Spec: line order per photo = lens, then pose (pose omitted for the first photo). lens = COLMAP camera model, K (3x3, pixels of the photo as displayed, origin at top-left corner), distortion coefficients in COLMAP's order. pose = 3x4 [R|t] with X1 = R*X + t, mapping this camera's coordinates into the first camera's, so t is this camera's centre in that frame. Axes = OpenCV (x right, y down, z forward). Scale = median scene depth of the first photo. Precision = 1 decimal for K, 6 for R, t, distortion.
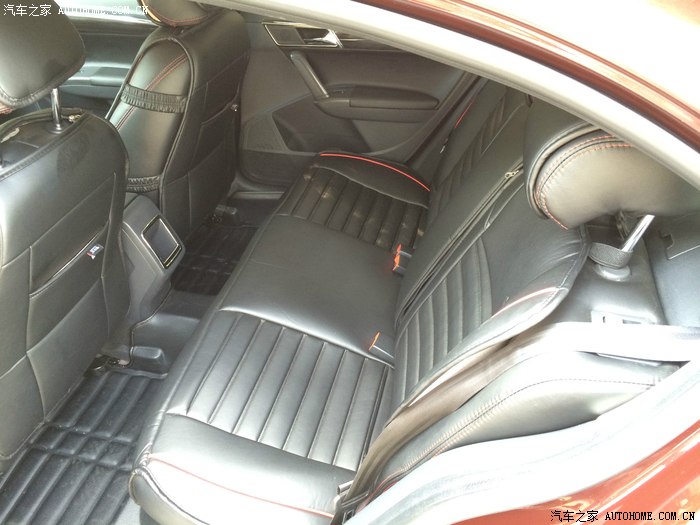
lens RADIAL K [[603.9, 0, 354.4], [0, 603.9, 259.4], [0, 0, 1]] dist [0.091027, -0.134388]
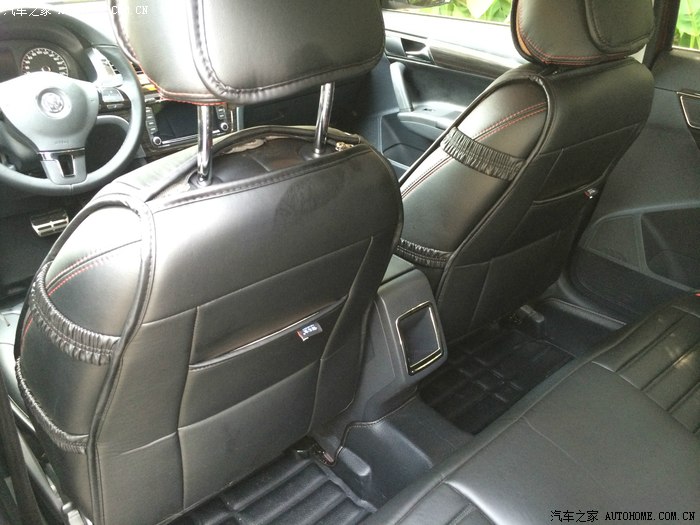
lens RADIAL K [[603.9, 0, 354.4], [0, 603.9, 259.4], [0, 0, 1]] dist [0.091027, -0.134388]
pose [[0.810016, 0.321745, -0.490260, -0.056020], [-0.373399, 0.927635, -0.008151, -0.083653], [0.452160, 0.189665, 0.871538, 0.325615]]
